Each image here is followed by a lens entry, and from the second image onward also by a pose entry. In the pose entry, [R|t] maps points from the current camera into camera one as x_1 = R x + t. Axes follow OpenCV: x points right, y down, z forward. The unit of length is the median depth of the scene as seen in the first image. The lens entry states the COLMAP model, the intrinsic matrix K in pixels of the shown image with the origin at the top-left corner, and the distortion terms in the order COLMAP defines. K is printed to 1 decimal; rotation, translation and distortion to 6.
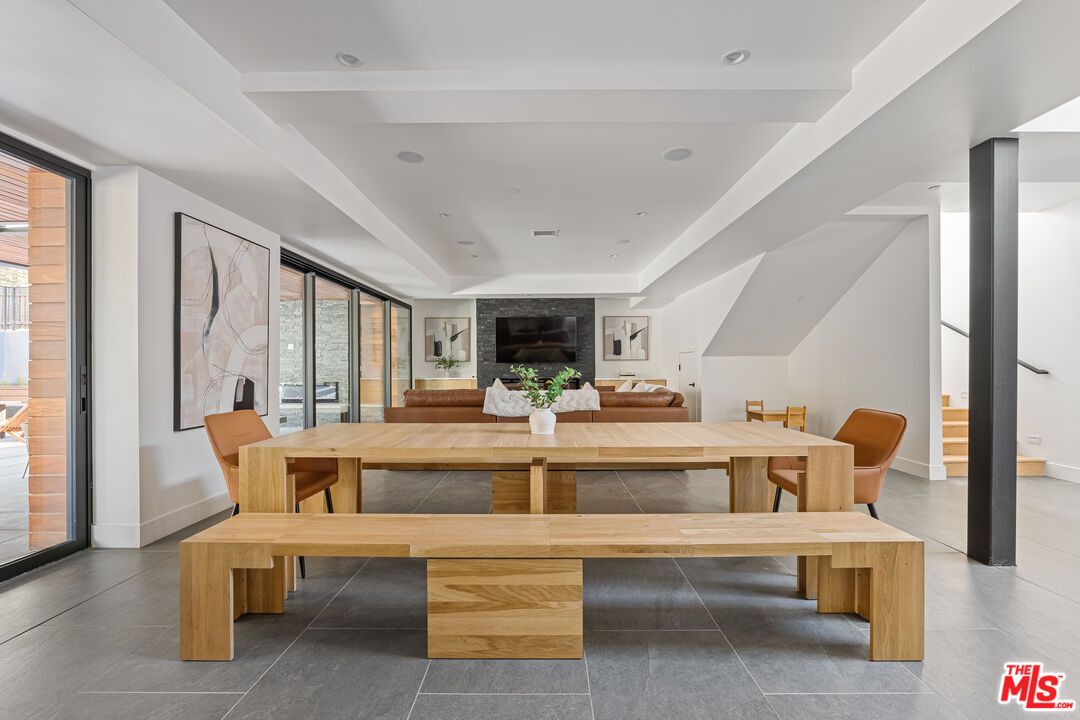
lens RADIAL K [[479.3, 0, 535.1], [0, 479.3, 364.8], [0, 0, 1]] dist [-0.014048, 0.000895]
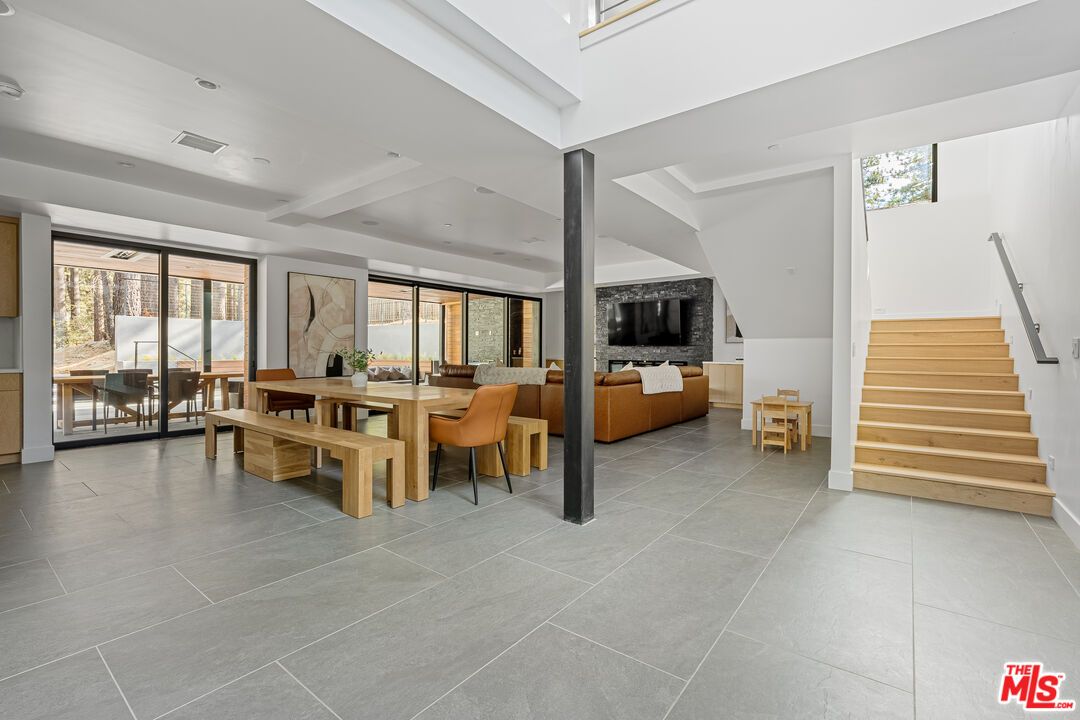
lens RADIAL K [[479.3, 0, 501.1], [0, 479.3, 355.0], [0, 0, 1]] dist [-0.014048, 0.000895]
pose [[0.777651, 0.014954, -0.628518, 1.043150], [-0.003494, 0.999804, 0.019466, -0.006158], [0.628686, -0.012942, 0.777551, -0.018799]]
